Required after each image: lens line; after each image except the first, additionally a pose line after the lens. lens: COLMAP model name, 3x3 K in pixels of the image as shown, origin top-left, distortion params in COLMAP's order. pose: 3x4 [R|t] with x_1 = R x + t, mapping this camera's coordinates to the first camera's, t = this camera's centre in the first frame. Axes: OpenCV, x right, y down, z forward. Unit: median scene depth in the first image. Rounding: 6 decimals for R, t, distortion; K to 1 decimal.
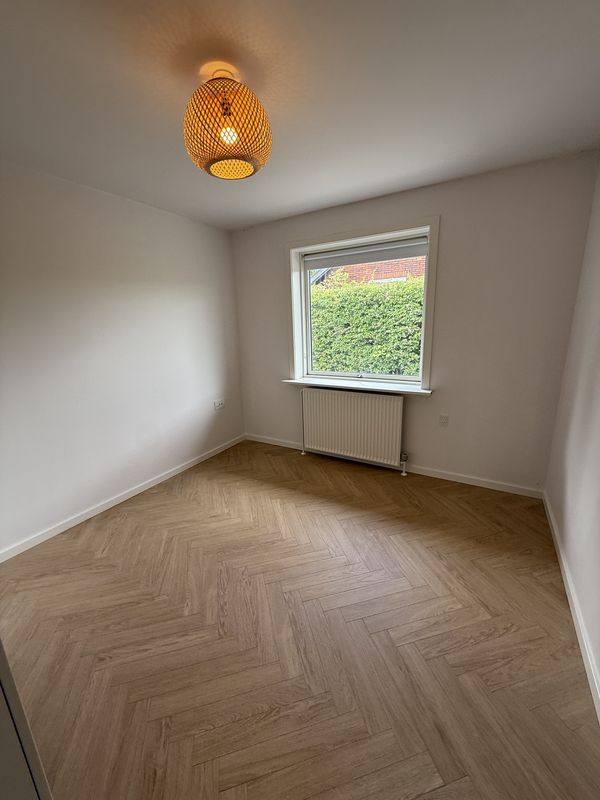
lens RADIAL K [[322.6, 0, 298.0], [0, 322.6, 398.6], [0, 0, 1]] dist [-0.000237, -0.000032]
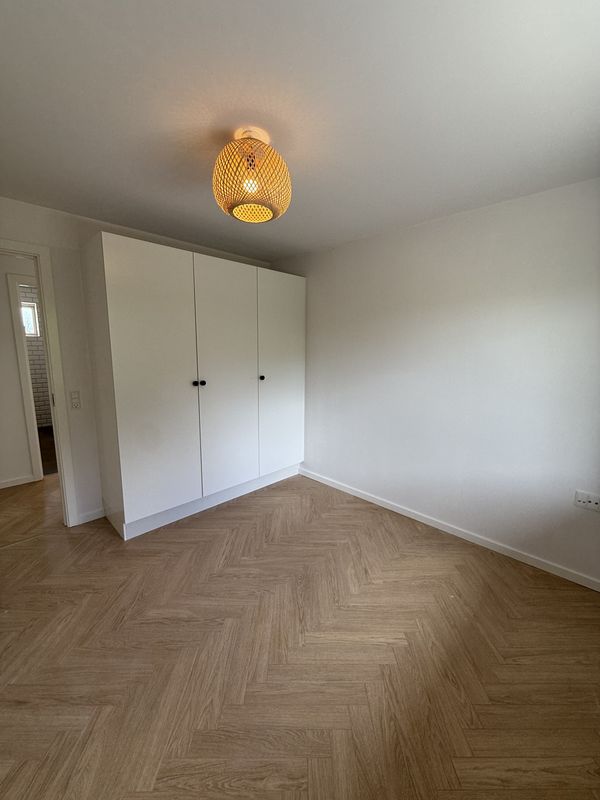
lens RADIAL K [[322.6, 0, 298.0], [0, 322.6, 398.6], [0, 0, 1]] dist [-0.000237, -0.000032]
pose [[-0.245348, 0.183850, -0.951842, 0.603099], [-0.228306, 0.943278, 0.241044, -0.271726], [0.942168, 0.276451, -0.189457, 1.017899]]
